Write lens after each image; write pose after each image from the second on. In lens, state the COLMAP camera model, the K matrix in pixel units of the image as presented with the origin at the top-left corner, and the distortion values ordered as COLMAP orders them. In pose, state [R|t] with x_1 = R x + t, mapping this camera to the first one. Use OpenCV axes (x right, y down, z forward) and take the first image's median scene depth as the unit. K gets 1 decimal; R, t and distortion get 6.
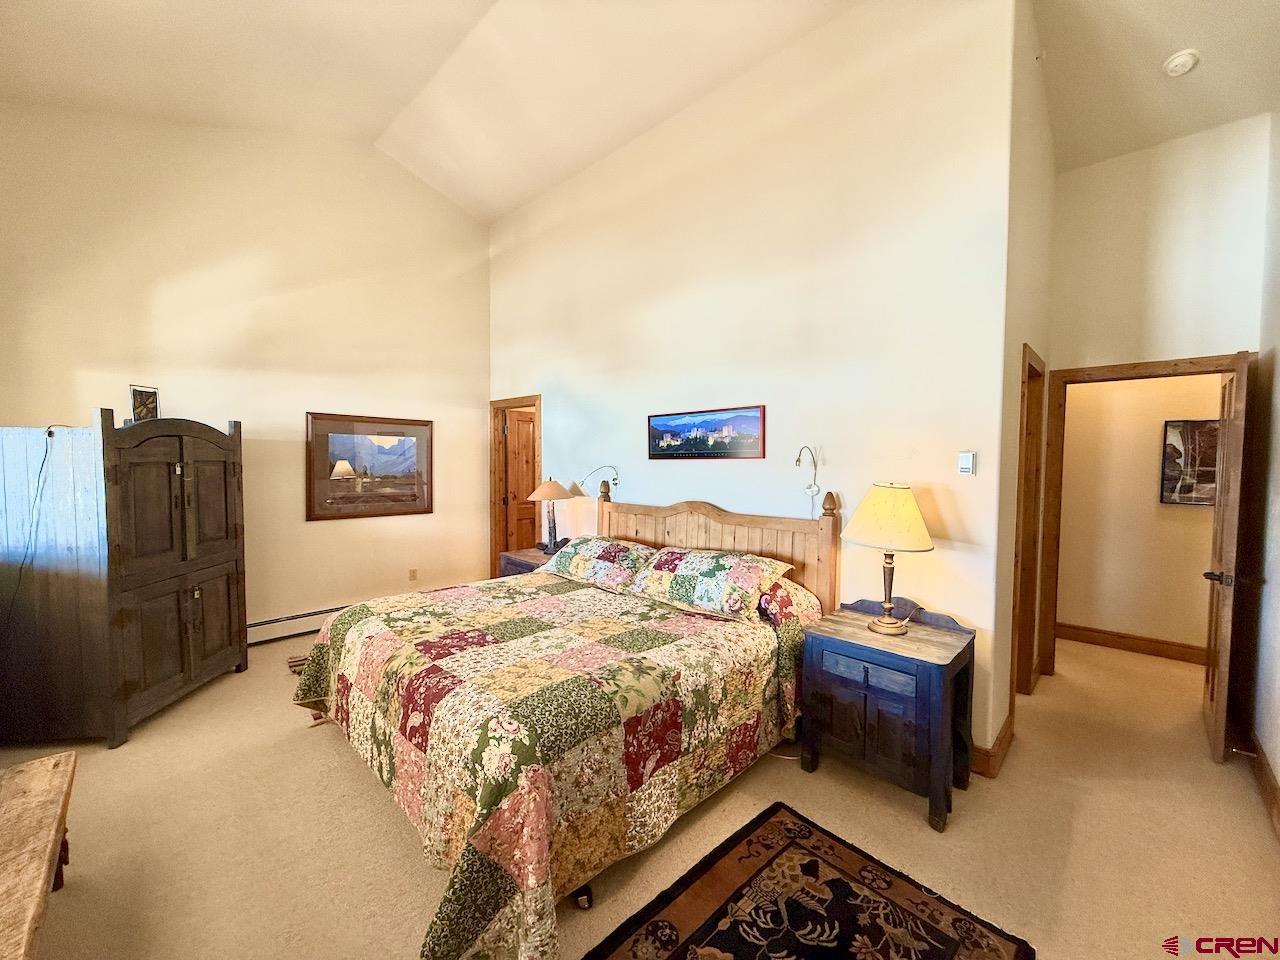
lens RADIAL K [[509.7, 0, 637.7], [0, 509.7, 484.0], [0, 0, 1]] dist [-0.000266, -0.000771]
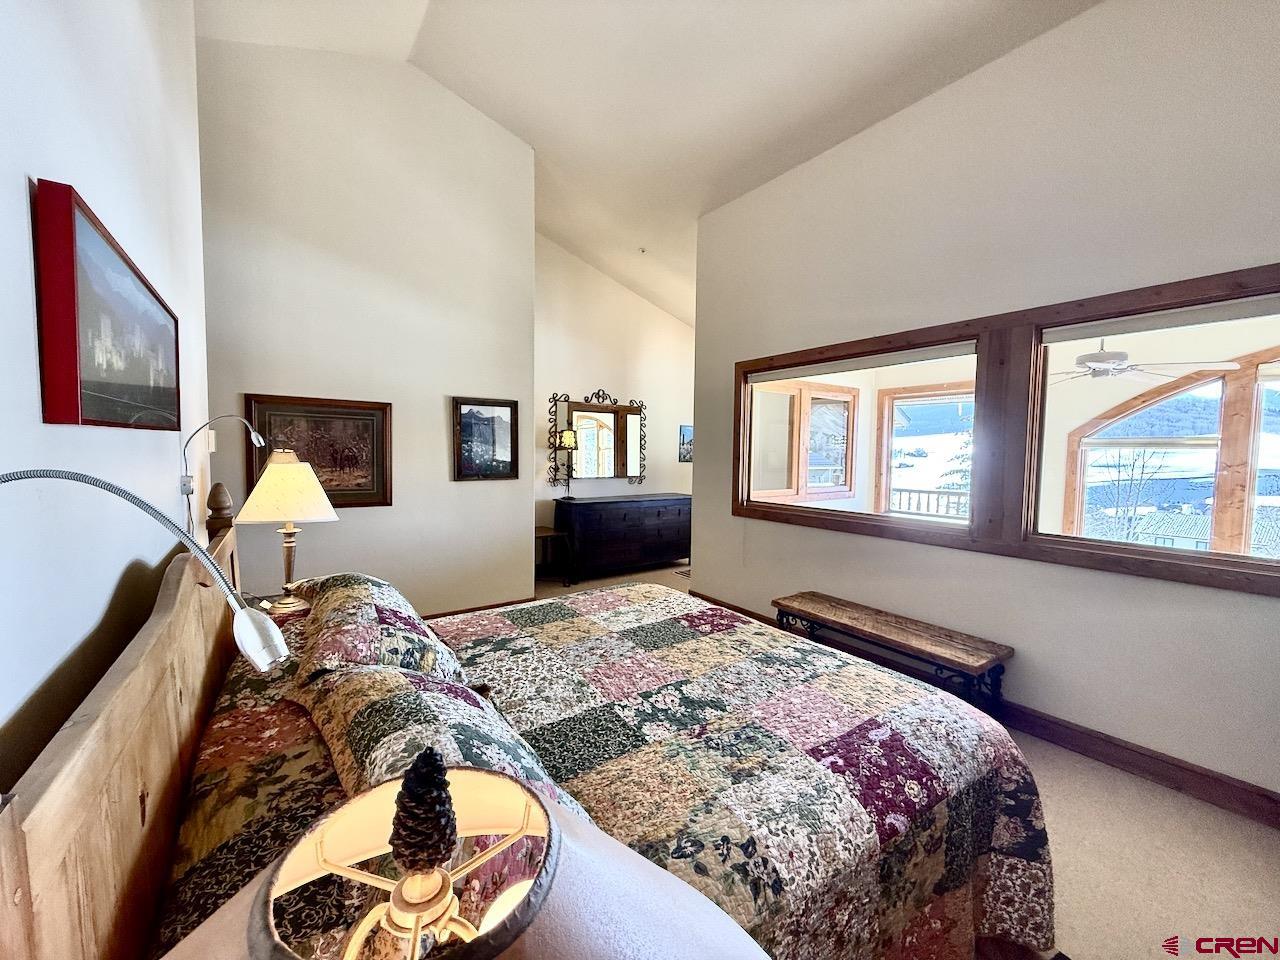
lens RADIAL K [[509.7, 0, 637.2], [0, 509.7, 478.0], [0, 0, 1]] dist [-0.000266, -0.000771]
pose [[-0.982859, -0.025612, 0.182573, -0.320603], [-0.006554, 0.994531, 0.104236, -0.071071], [-0.184244, 0.101252, -0.977651, 1.683139]]
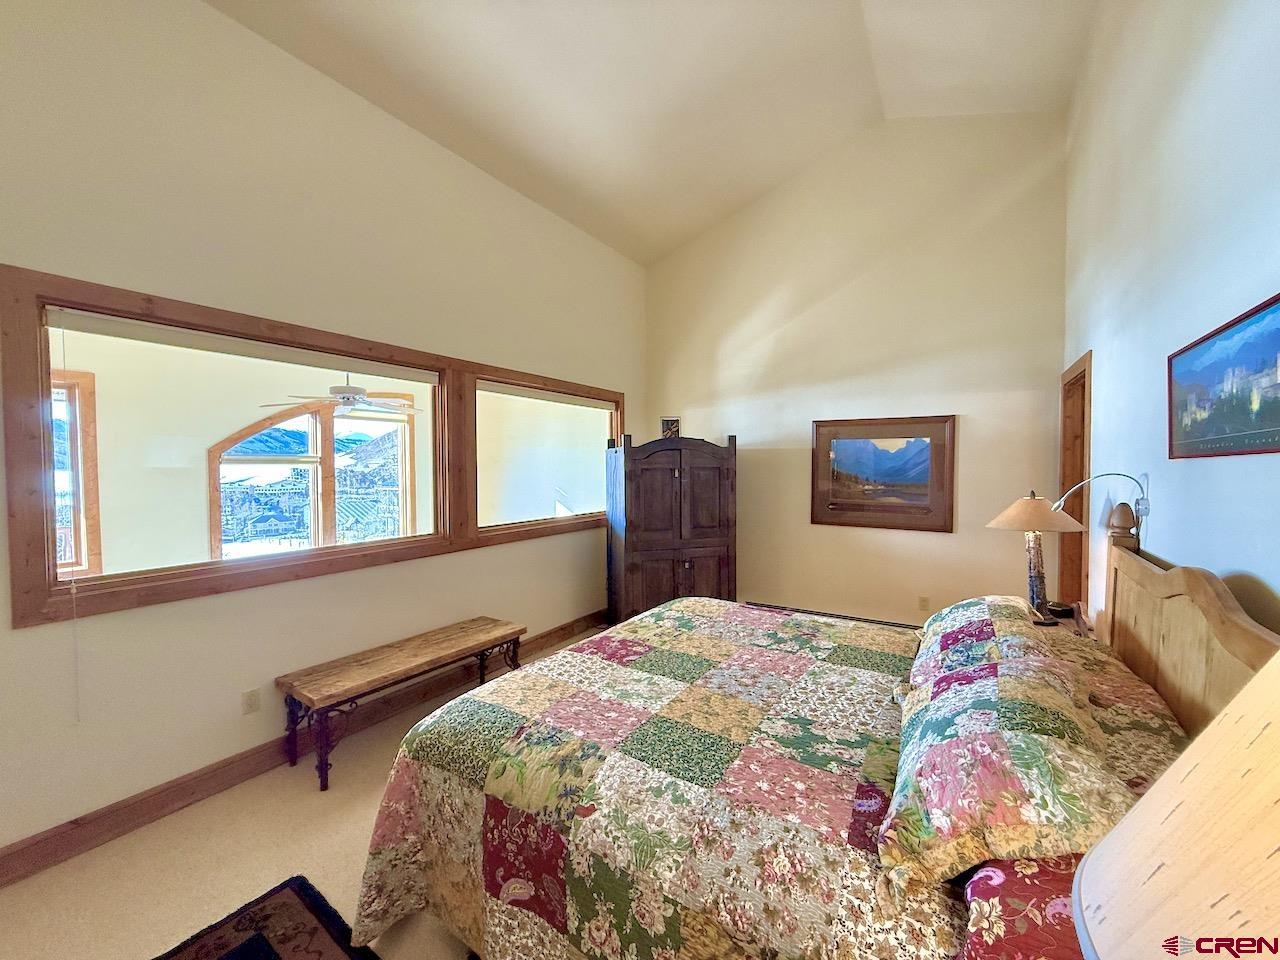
lens RADIAL K [[509.7, 0, 634.6], [0, 509.7, 480.5], [0, 0, 1]] dist [-0.000266, -0.000771]
pose [[0.193470, 0.019942, -0.980903, 0.518756], [-0.041081, 0.999081, 0.012209, -0.024094], [0.980246, 0.037935, 0.194112, 0.698113]]
